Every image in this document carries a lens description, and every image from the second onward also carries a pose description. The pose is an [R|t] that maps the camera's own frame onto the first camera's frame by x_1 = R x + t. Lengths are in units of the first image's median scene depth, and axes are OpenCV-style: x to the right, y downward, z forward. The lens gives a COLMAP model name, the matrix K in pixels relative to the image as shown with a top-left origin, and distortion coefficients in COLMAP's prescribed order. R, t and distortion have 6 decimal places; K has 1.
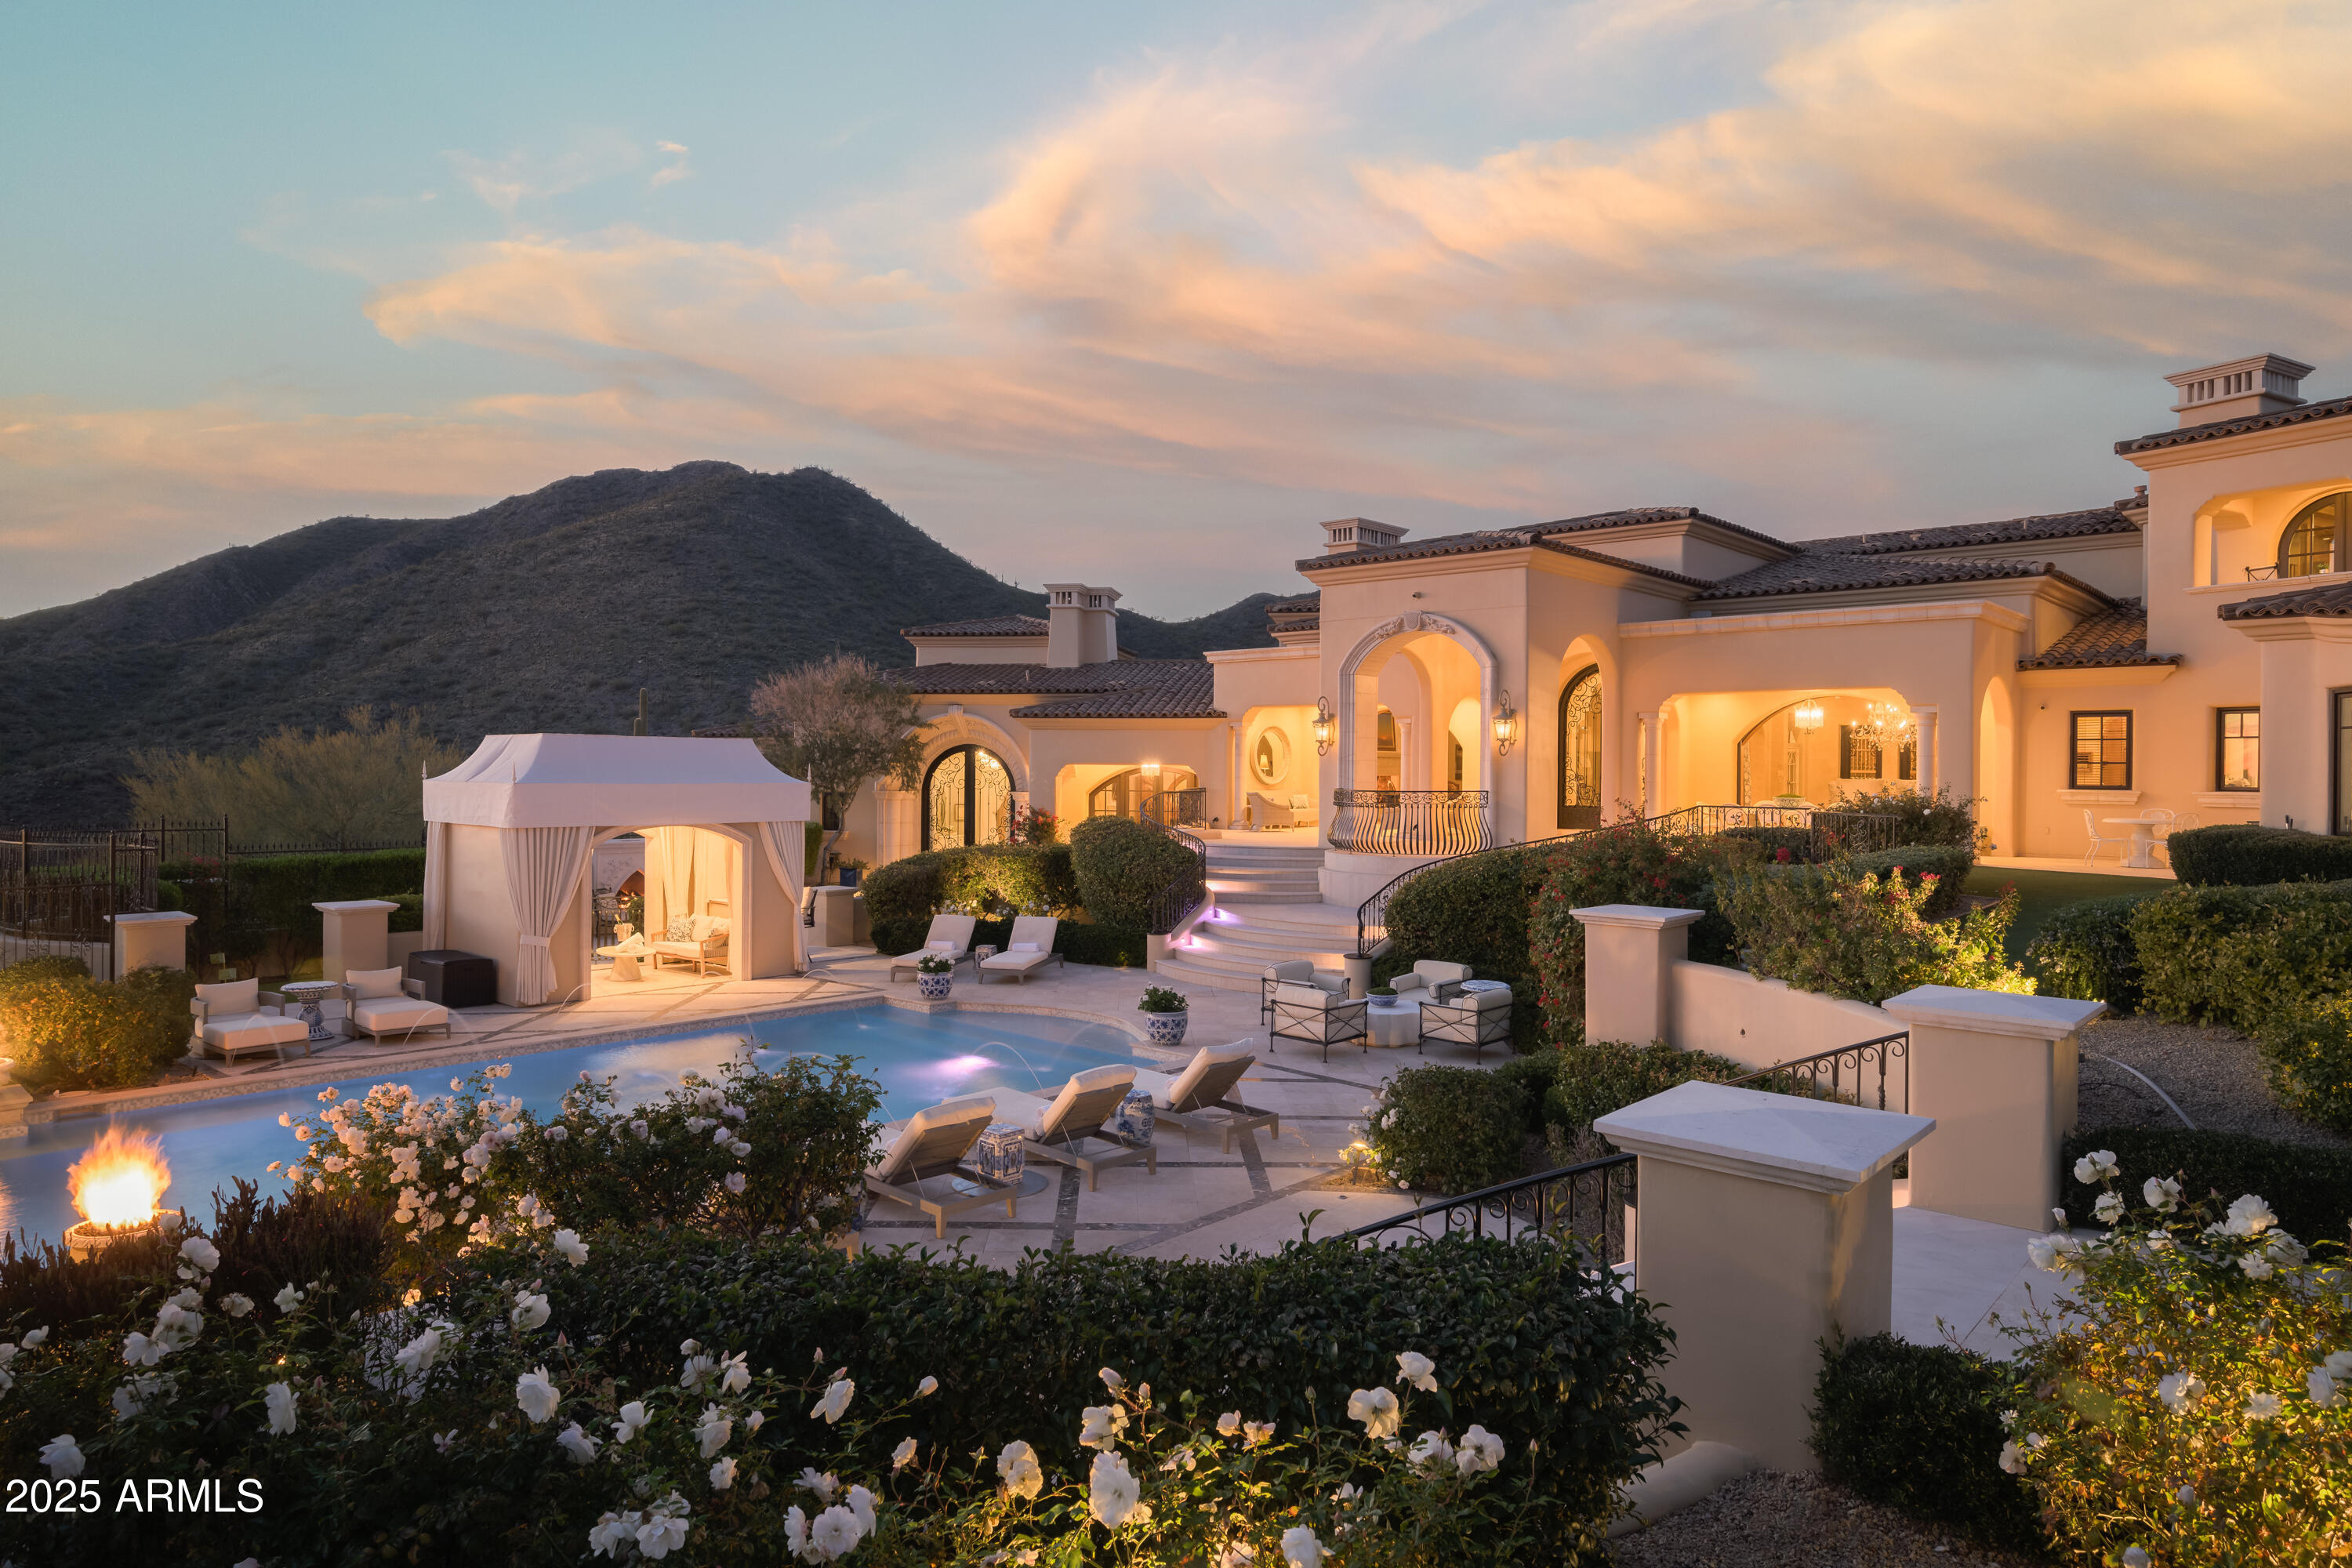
lens RADIAL K [[1397.3, 0, 1176.0], [0, 1397.3, 784.0], [0, 0, 1]] dist [0.003507, -0.001334]
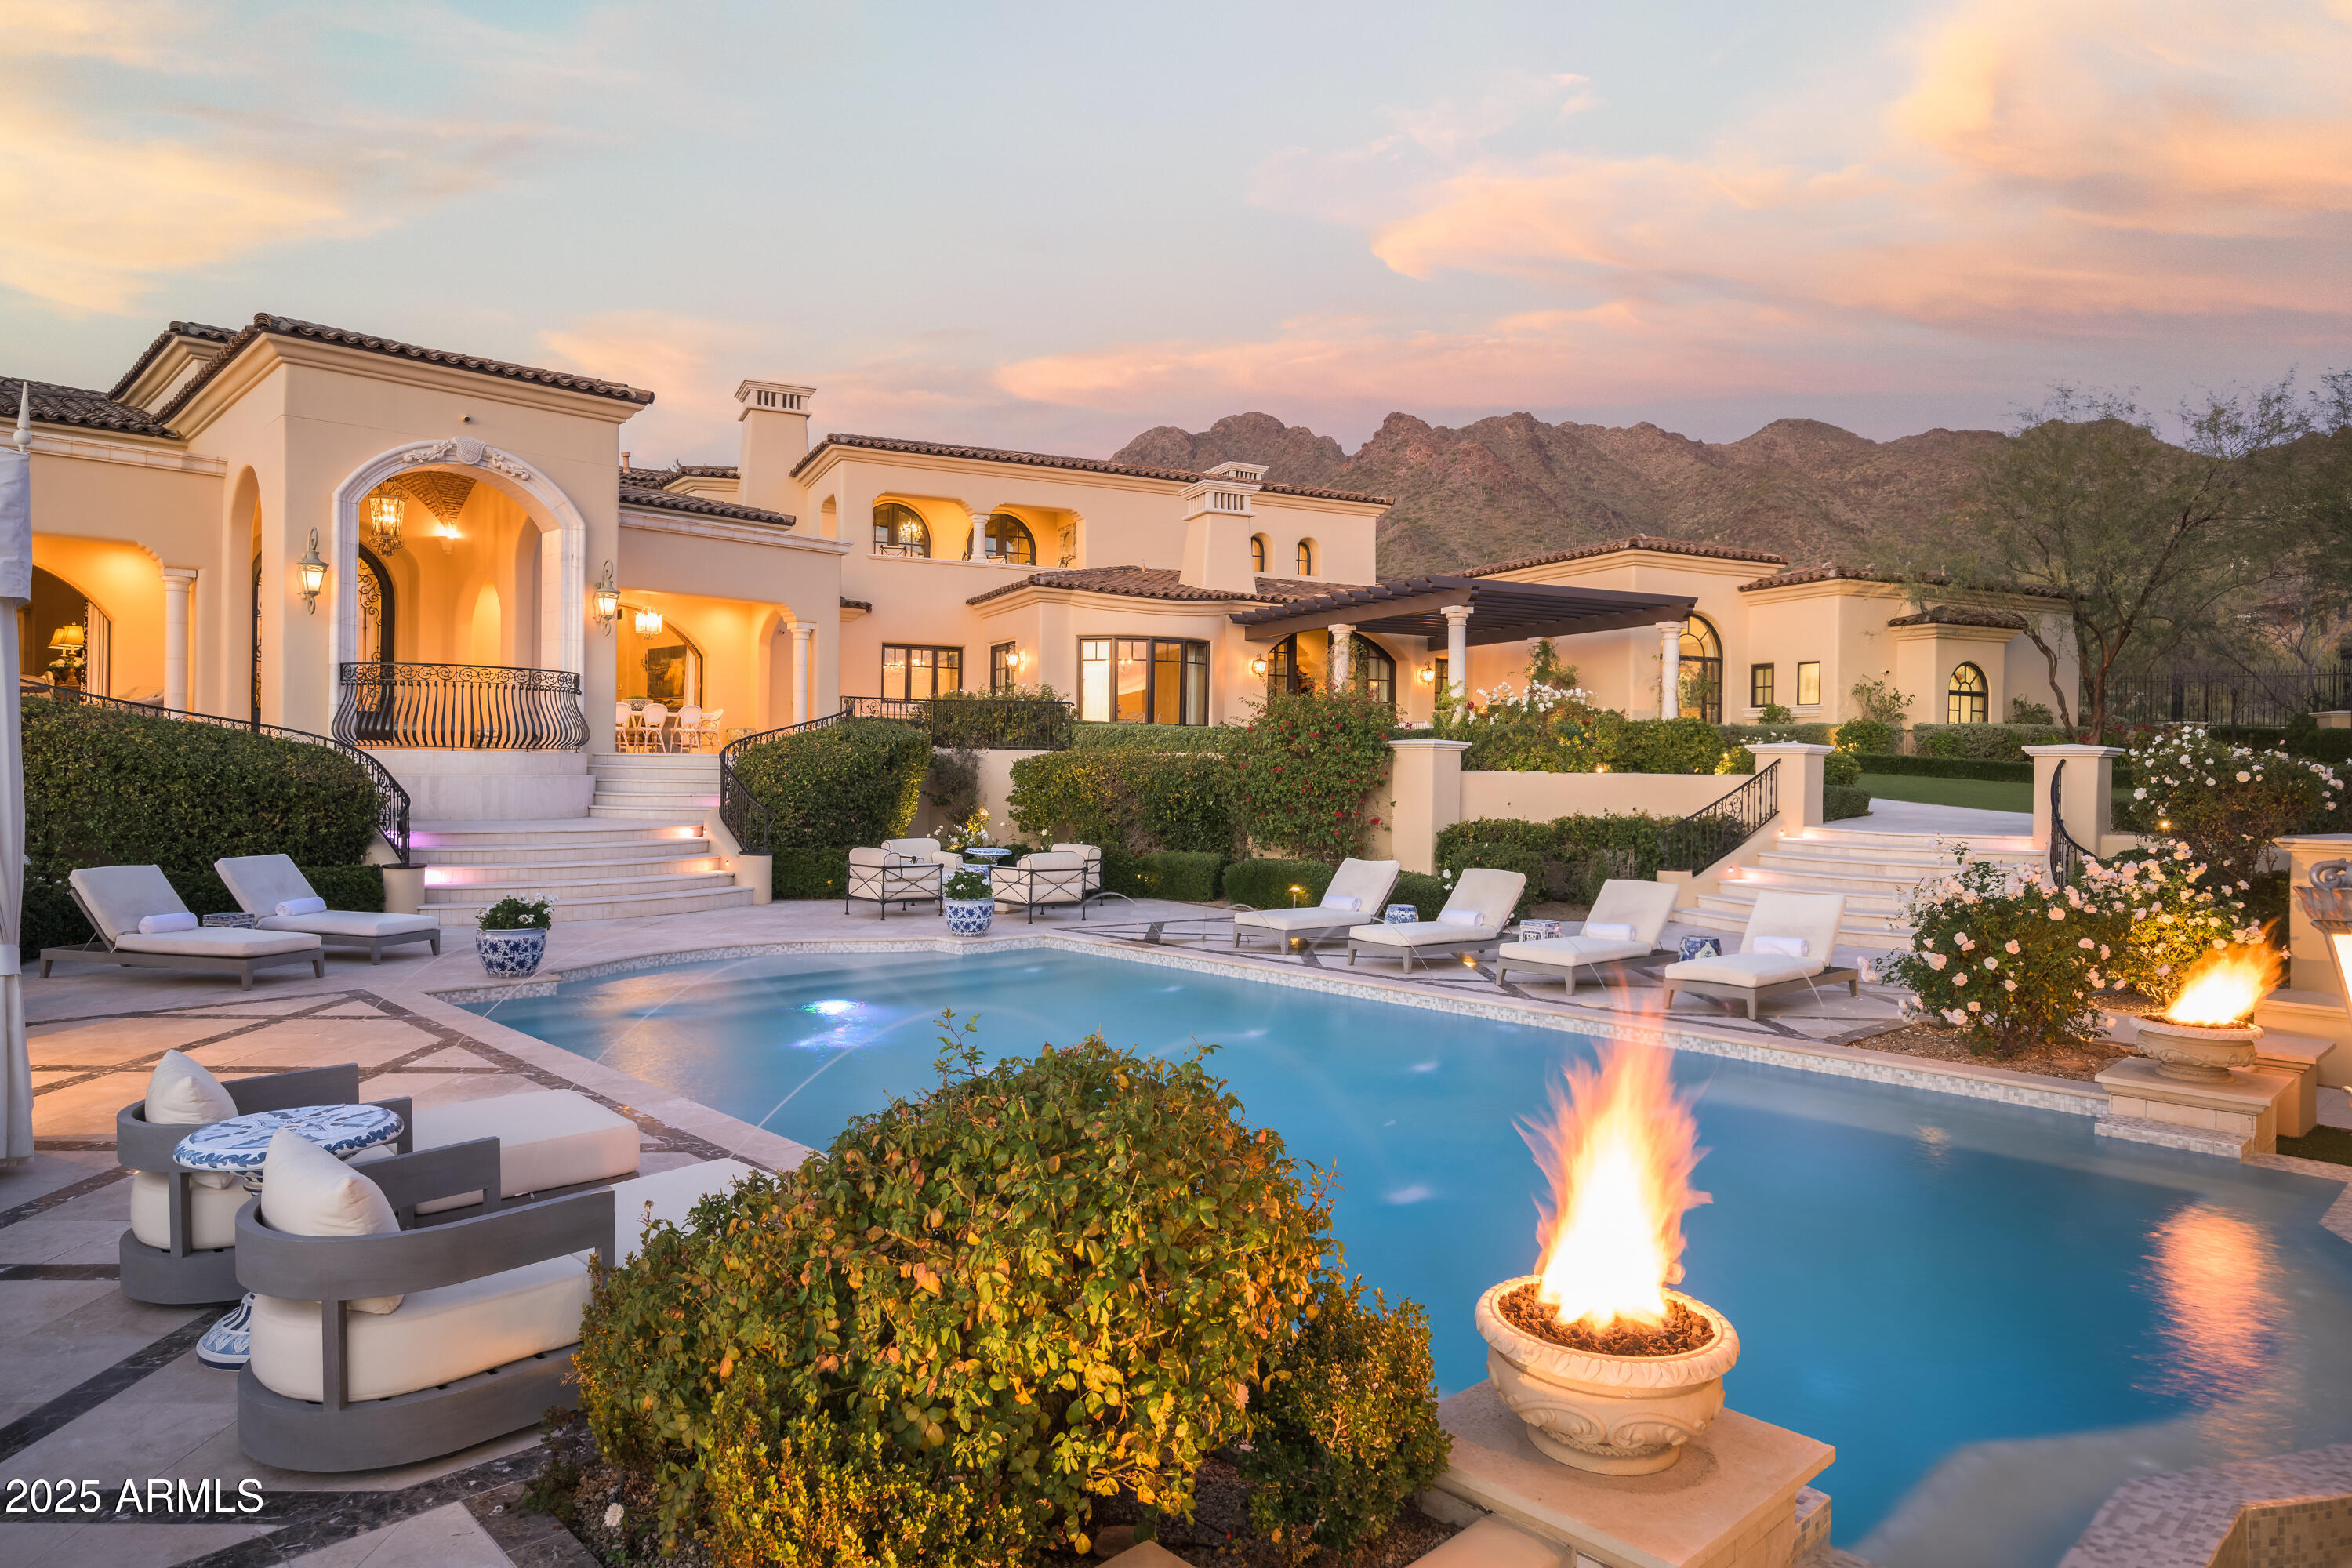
lens RADIAL K [[1418.3, 0, 1176.0], [0, 1418.3, 784.0], [0, 0, 1]] dist [-0.012892, 0.000226]
pose [[0.069780, -0.020147, 0.997359, -0.631279], [-0.004764, 0.999778, 0.020529, 0.053808], [-0.997551, -0.006184, 0.069668, 0.591388]]
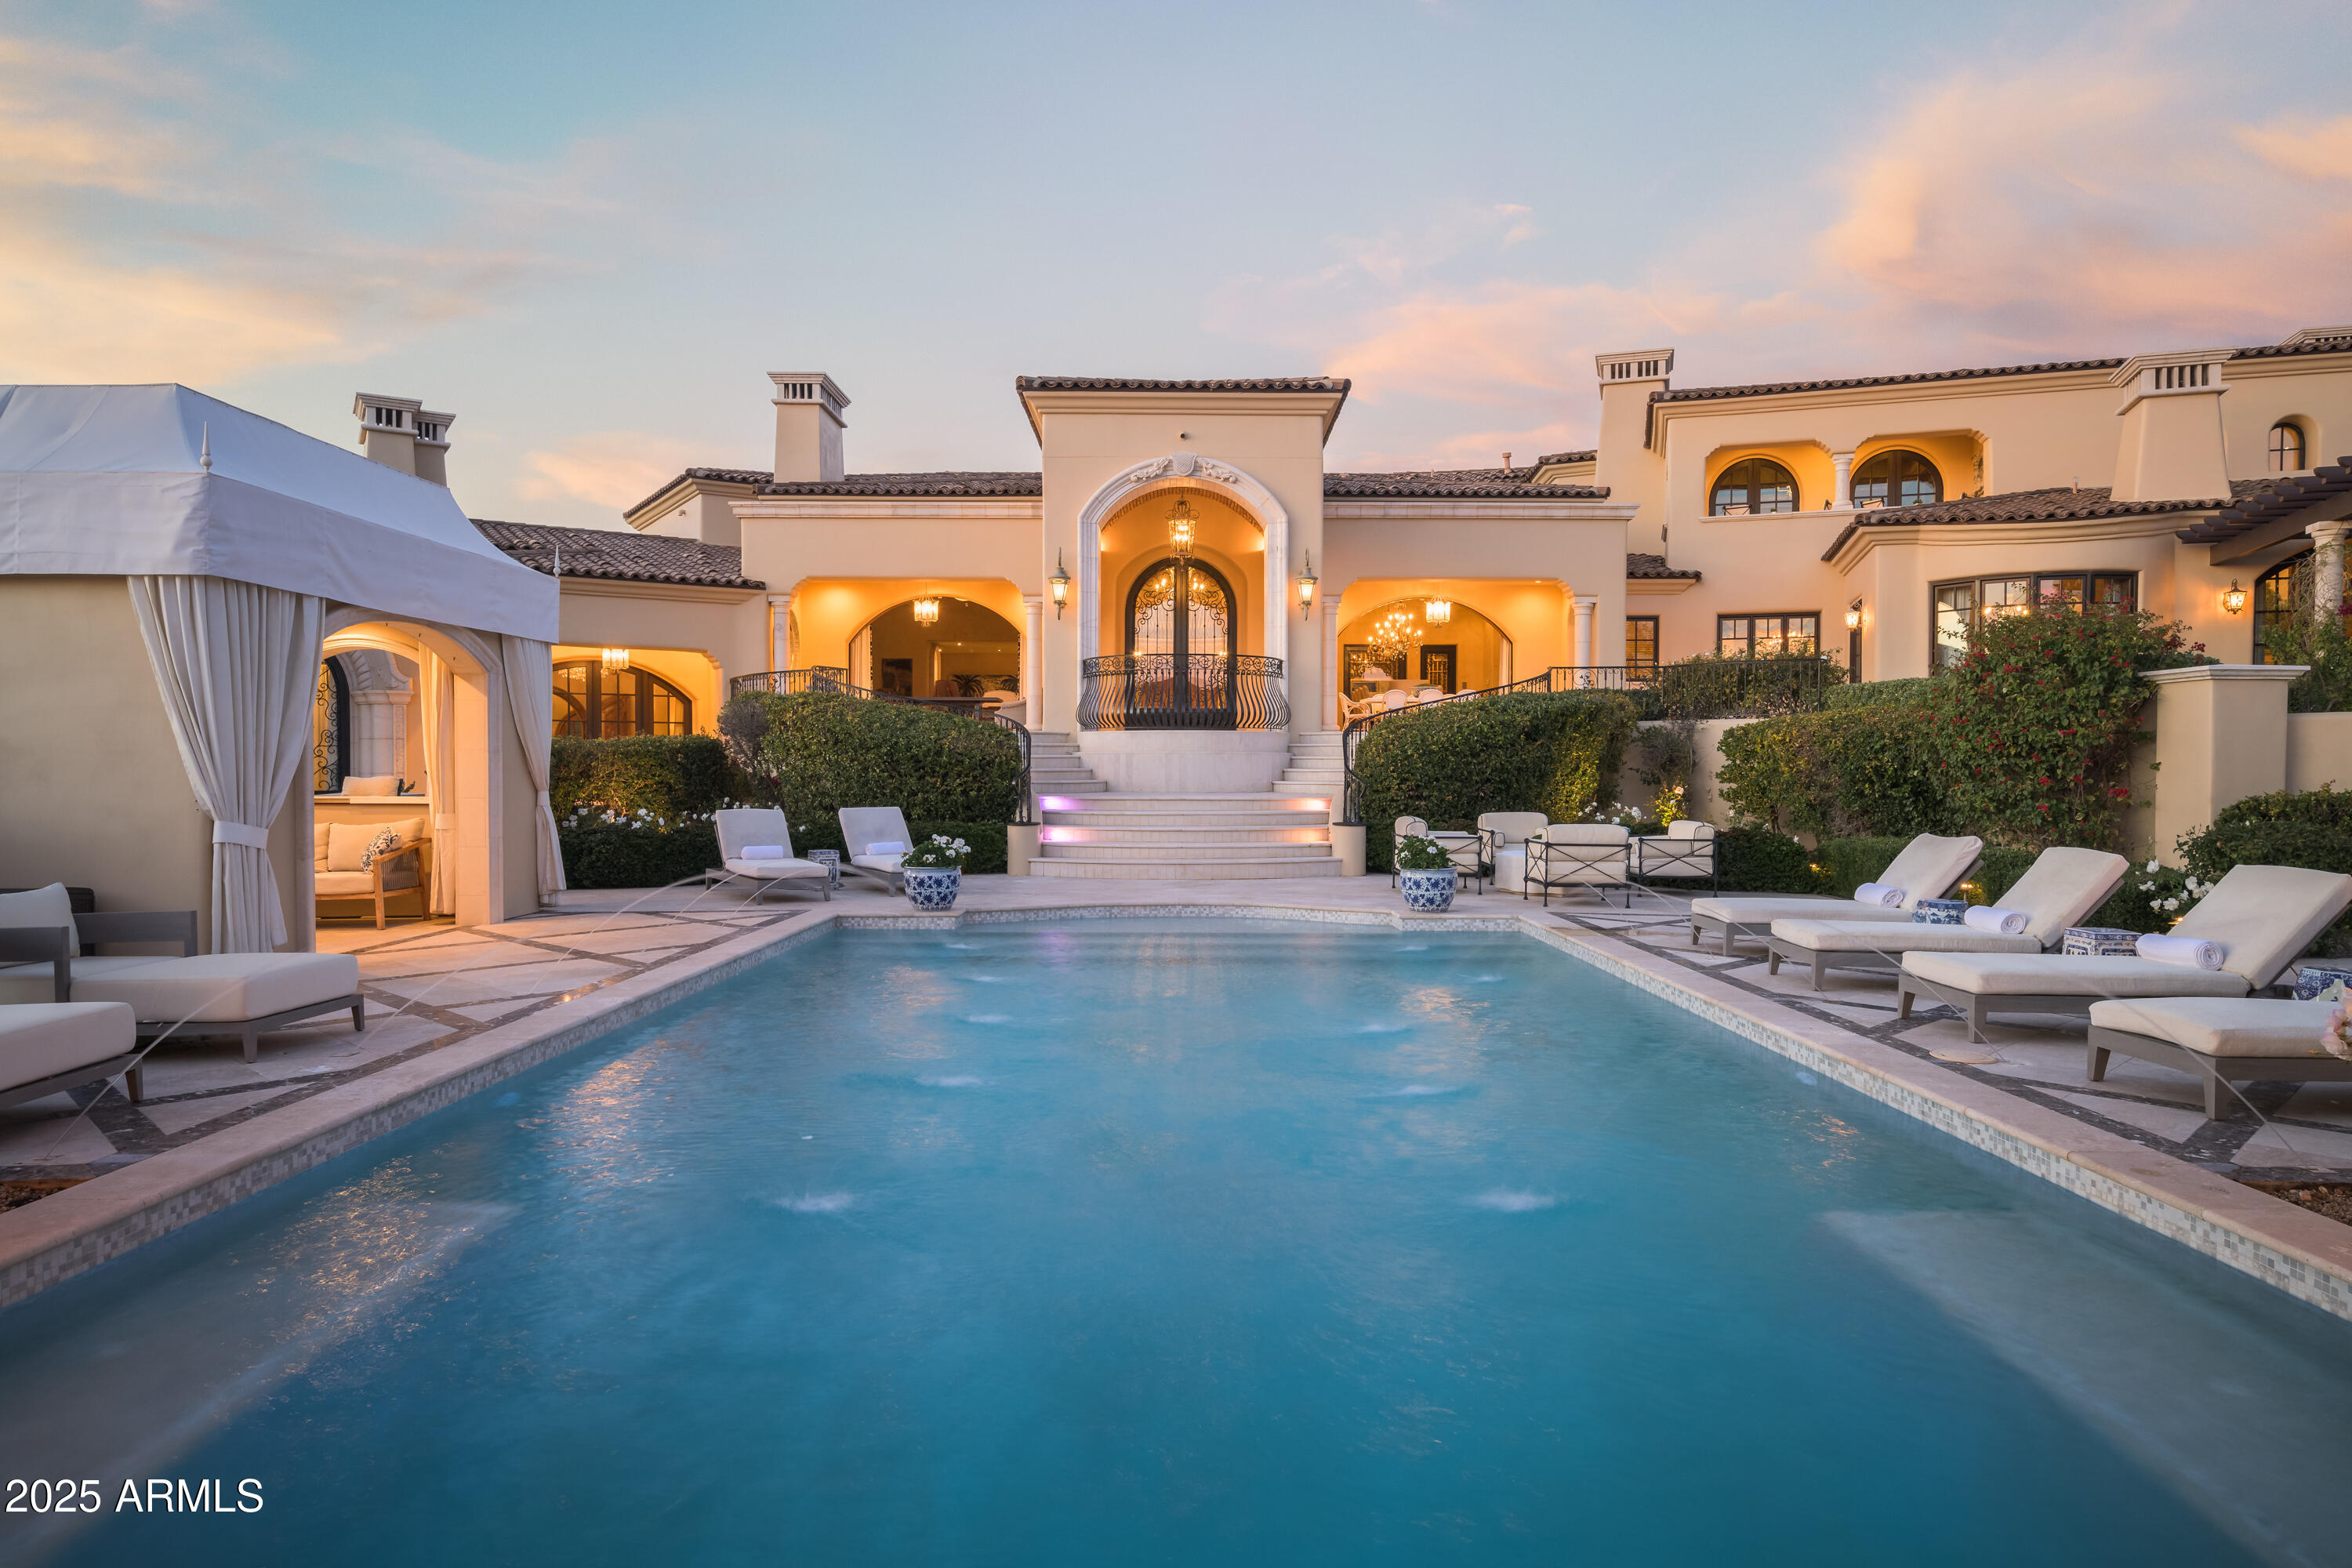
lens RADIAL K [[1397.3, 0, 1176.0], [0, 1397.3, 784.0], [0, 0, 1]] dist [0.003507, -0.001334]
pose [[0.740280, -0.012749, 0.672178, -0.449098], [0.008872, 0.999918, 0.009195, 0.079063], [-0.672240, -0.000843, 0.740332, 0.386741]]
